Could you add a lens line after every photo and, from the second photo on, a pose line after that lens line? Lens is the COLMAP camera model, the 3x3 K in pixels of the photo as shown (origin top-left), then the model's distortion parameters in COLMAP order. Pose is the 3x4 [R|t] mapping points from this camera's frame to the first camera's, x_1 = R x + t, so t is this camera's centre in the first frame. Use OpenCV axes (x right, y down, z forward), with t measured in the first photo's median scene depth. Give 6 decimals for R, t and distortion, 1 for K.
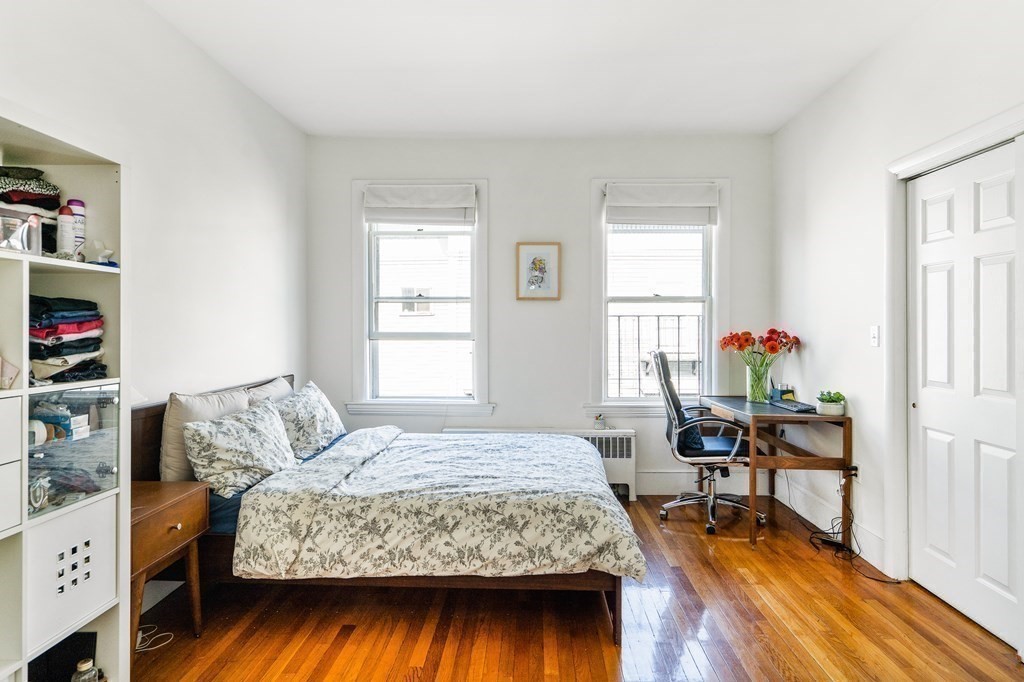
lens RADIAL K [[564.9, 0, 518.4], [0, 564.9, 339.9], [0, 0, 1]] dist [0.001496, 0.000313]
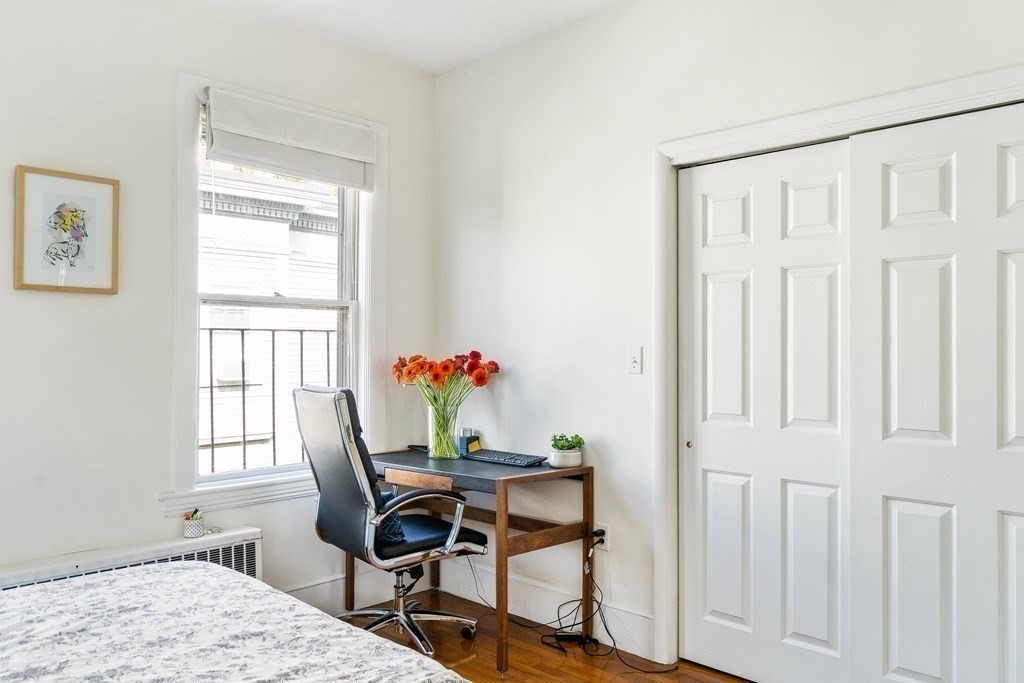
lens RADIAL K [[767.7, 0, 511.3], [0, 767.7, 356.8], [0, 0, 1]] dist [-0.000692, 0.000331]
pose [[0.689316, -0.005836, 0.724438, -0.221101], [0.015688, 0.999853, -0.006874, -0.005691], [-0.724291, 0.016103, 0.689306, 0.334545]]
